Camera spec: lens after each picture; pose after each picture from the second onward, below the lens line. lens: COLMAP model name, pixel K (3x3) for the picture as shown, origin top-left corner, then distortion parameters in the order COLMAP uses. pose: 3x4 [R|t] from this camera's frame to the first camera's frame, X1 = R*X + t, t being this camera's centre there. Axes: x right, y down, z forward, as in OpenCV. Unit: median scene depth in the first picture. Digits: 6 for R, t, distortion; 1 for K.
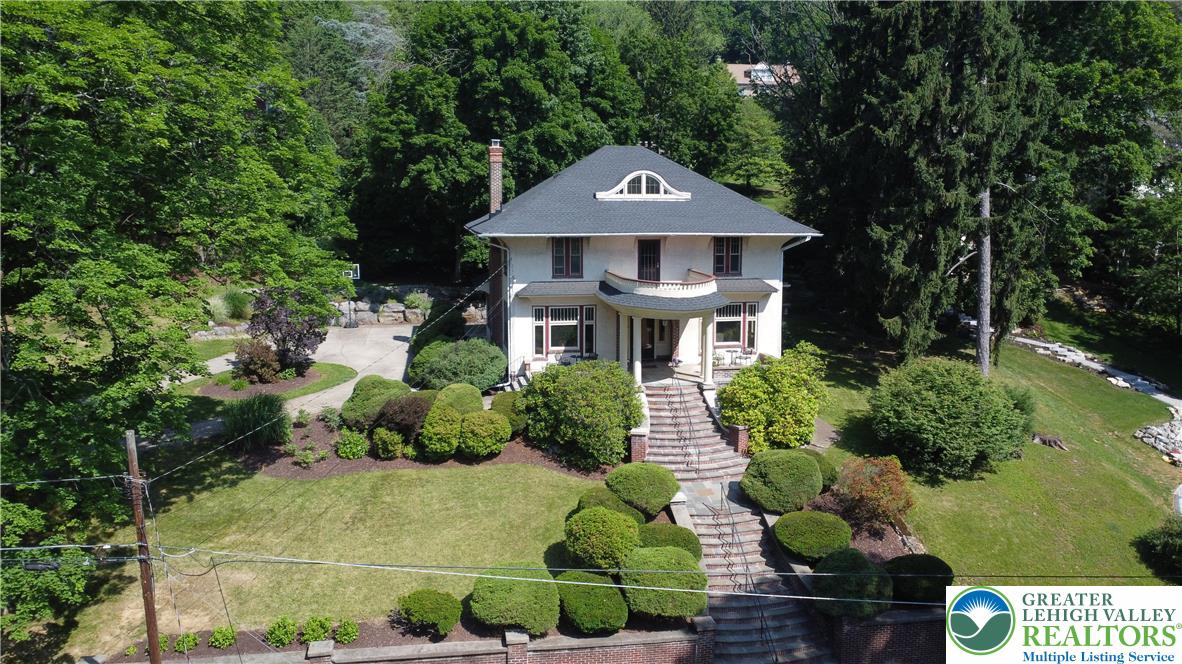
lens RADIAL K [[885.6, 0, 595.2], [0, 885.6, 330.7], [0, 0, 1]] dist [0.002097, 0.003377]
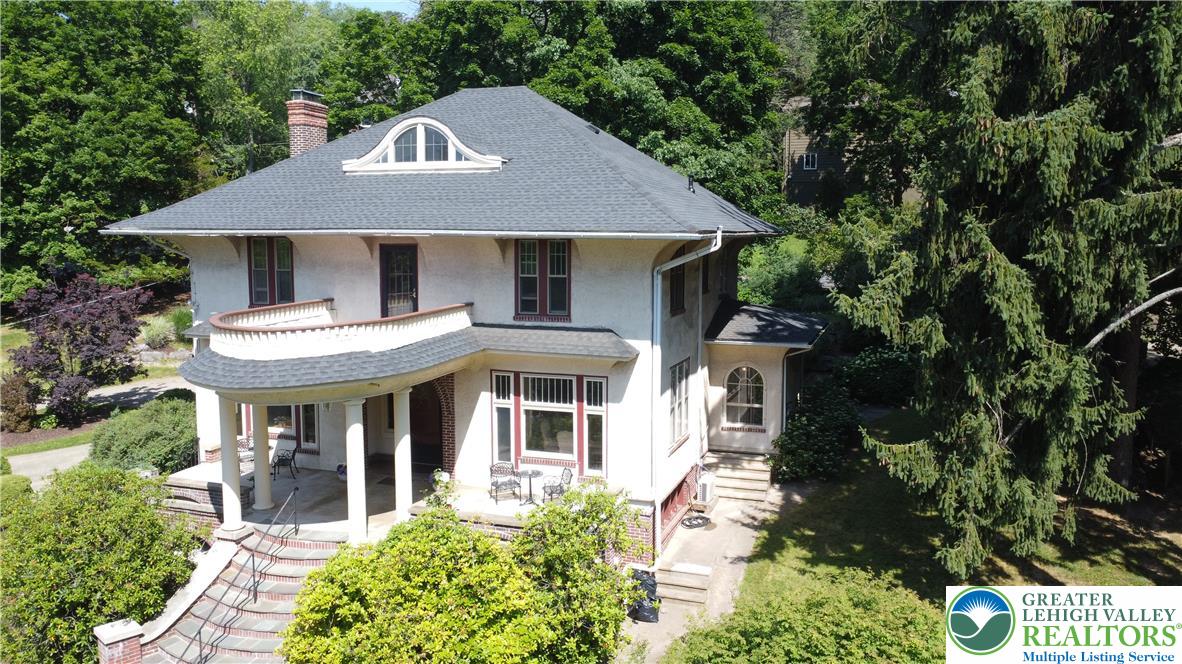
lens RADIAL K [[885.6, 0, 595.2], [0, 885.6, 330.7], [0, 0, 1]] dist [0.002097, 0.003377]
pose [[0.865854, 0.055801, -0.497175, 0.434429], [-0.072552, 0.997260, -0.014424, -0.052453], [0.495008, 0.048560, 0.867530, 0.605293]]
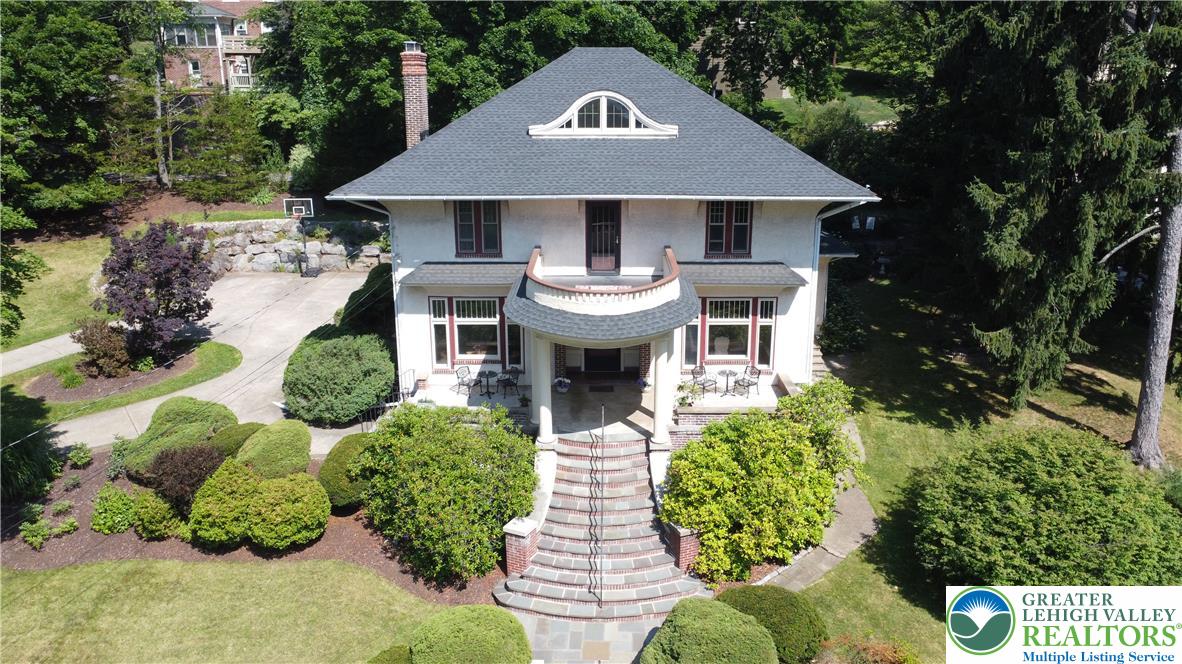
lens RADIAL K [[885.6, 0, 595.2], [0, 885.6, 330.7], [0, 0, 1]] dist [0.002097, 0.003377]
pose [[0.980115, 0.051869, -0.191530, 0.187035], [-0.025448, 0.990118, 0.137911, -0.098771], [0.196791, -0.130294, 0.971749, 0.354327]]
